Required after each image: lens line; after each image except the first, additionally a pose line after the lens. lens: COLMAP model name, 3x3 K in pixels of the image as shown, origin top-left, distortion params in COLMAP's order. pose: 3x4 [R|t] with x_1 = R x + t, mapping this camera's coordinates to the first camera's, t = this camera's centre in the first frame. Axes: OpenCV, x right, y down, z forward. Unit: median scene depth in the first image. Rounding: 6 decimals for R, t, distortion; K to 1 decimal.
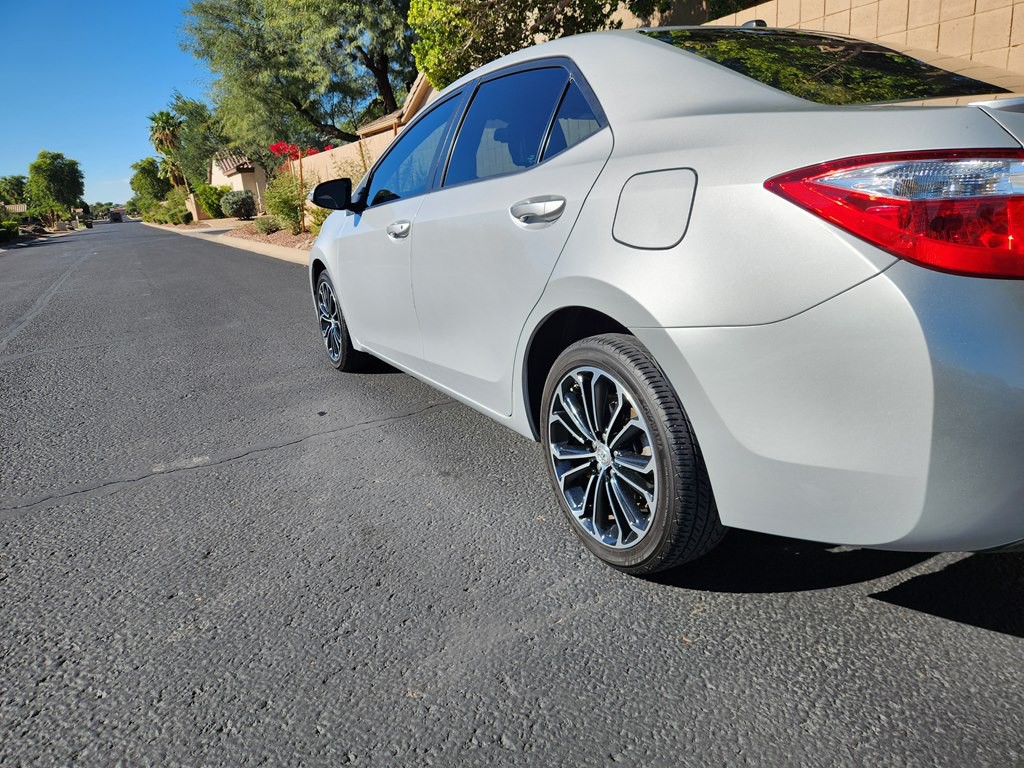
lens RADIAL K [[694.6, 0, 509.2], [0, 694.6, 380.7], [0, 0, 1]] dist [0.062939, -0.050171]
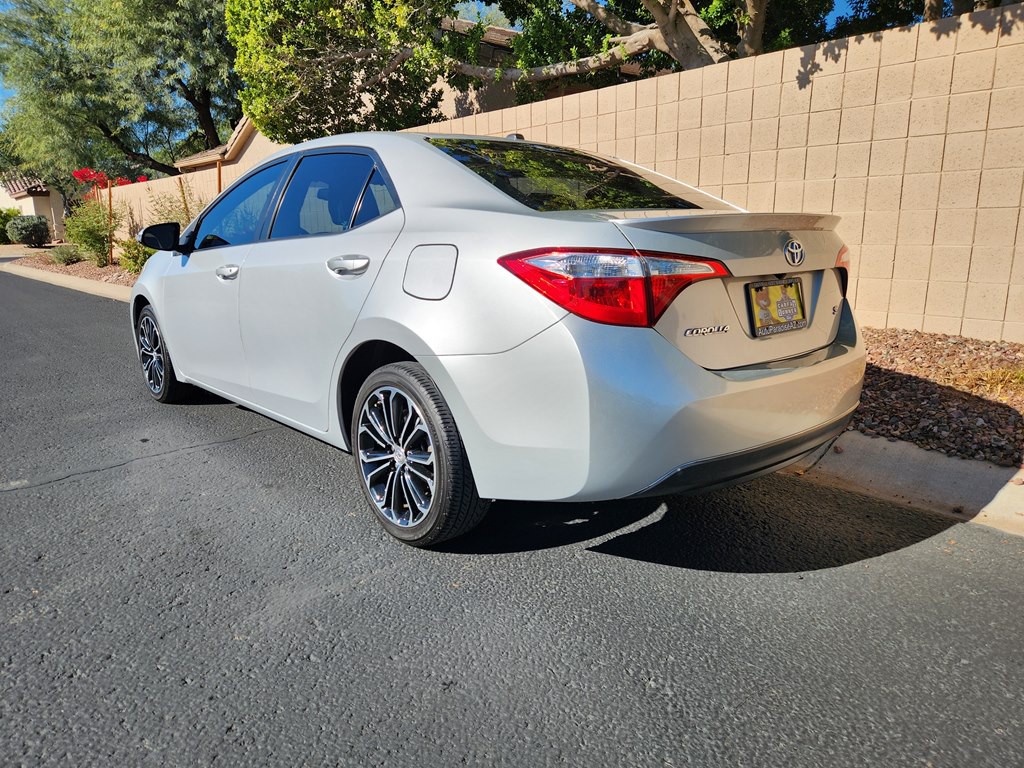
lens RADIAL K [[694.6, 0, 507.8], [0, 694.6, 378.0], [0, 0, 1]] dist [0.062939, -0.050171]
pose [[0.971967, 0.007397, 0.235002, 0.019173], [0.007999, 0.997886, -0.064492, 0.034892], [-0.234983, 0.064564, 0.969853, -0.221300]]
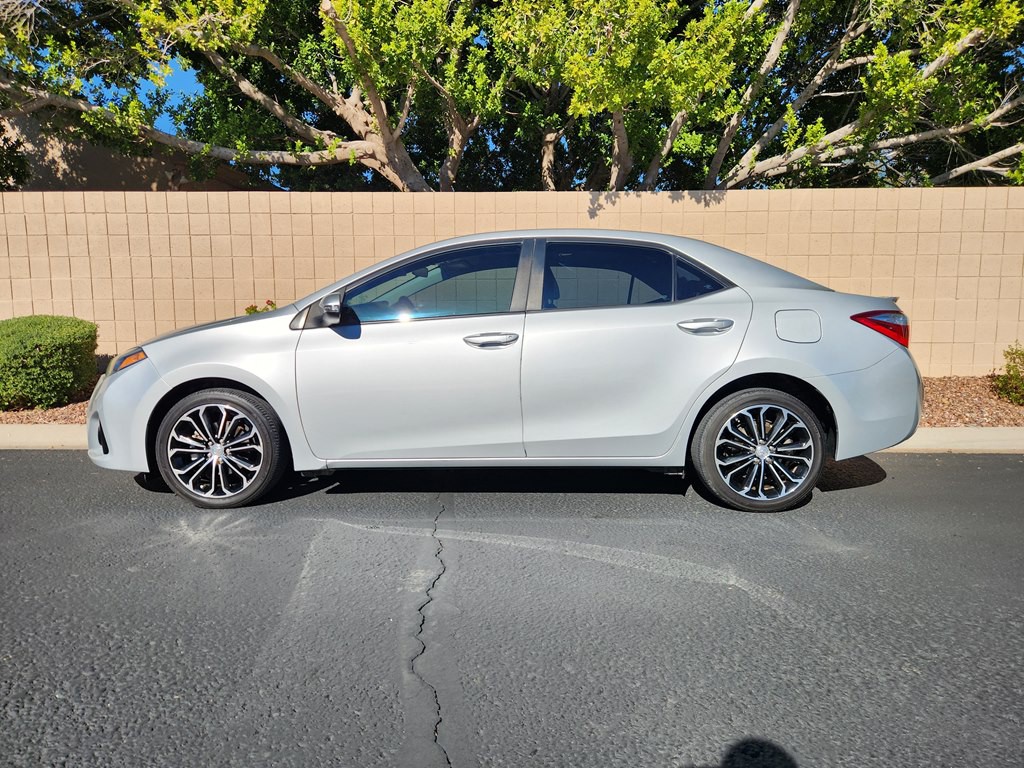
lens RADIAL K [[694.6, 0, 500.8], [0, 694.6, 387.6], [0, 0, 1]] dist [0.062939, -0.050171]
pose [[0.493653, -0.023102, 0.869352, -1.354320], [0.196149, 0.976846, -0.085423, -0.030232], [-0.847250, 0.212691, 0.486755, 0.459146]]
